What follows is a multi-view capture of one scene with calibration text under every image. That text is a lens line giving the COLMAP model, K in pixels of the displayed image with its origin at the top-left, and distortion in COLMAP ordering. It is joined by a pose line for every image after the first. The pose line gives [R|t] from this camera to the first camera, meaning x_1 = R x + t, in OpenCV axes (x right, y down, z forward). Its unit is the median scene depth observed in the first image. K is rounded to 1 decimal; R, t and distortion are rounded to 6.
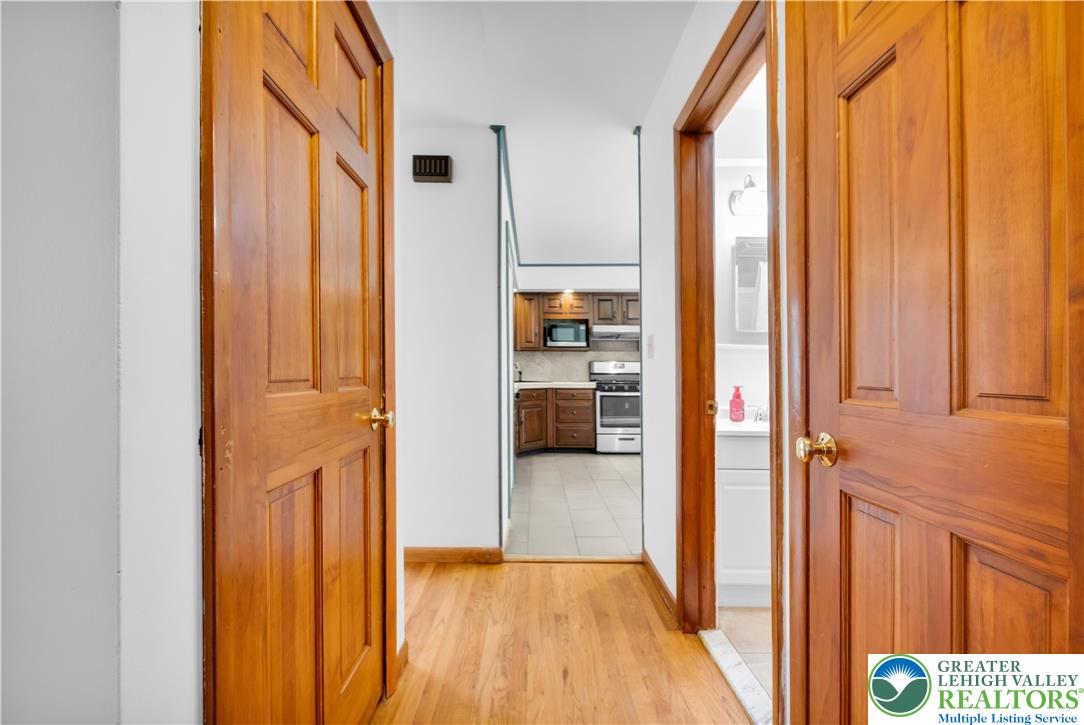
lens RADIAL K [[469.7, 0, 542.5], [0, 469.7, 362.3], [0, 0, 1]] dist [0.002880, -0.001526]
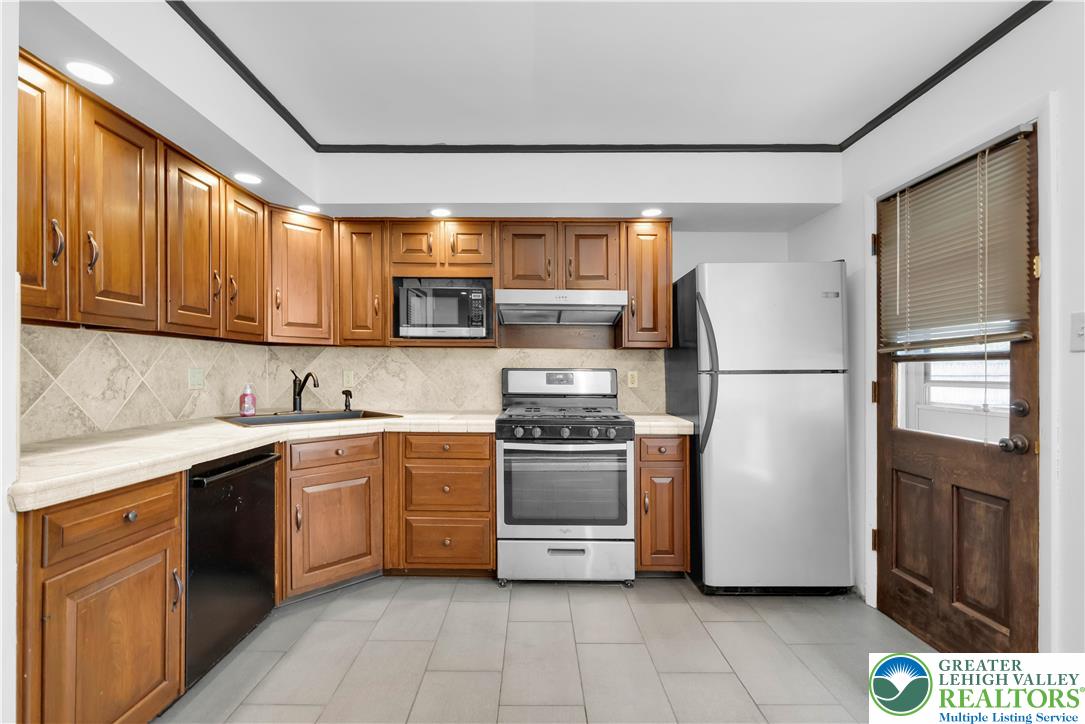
lens RADIAL K [[501.2, 0, 542.5], [0, 501.2, 364.0], [0, 0, 1]] dist [0.000875, -0.000542]
pose [[0.999982, 0.005235, -0.003060, 0.149899], [-0.005220, 0.999976, 0.004599, -0.010282], [0.003084, -0.004583, 0.999985, 0.514560]]
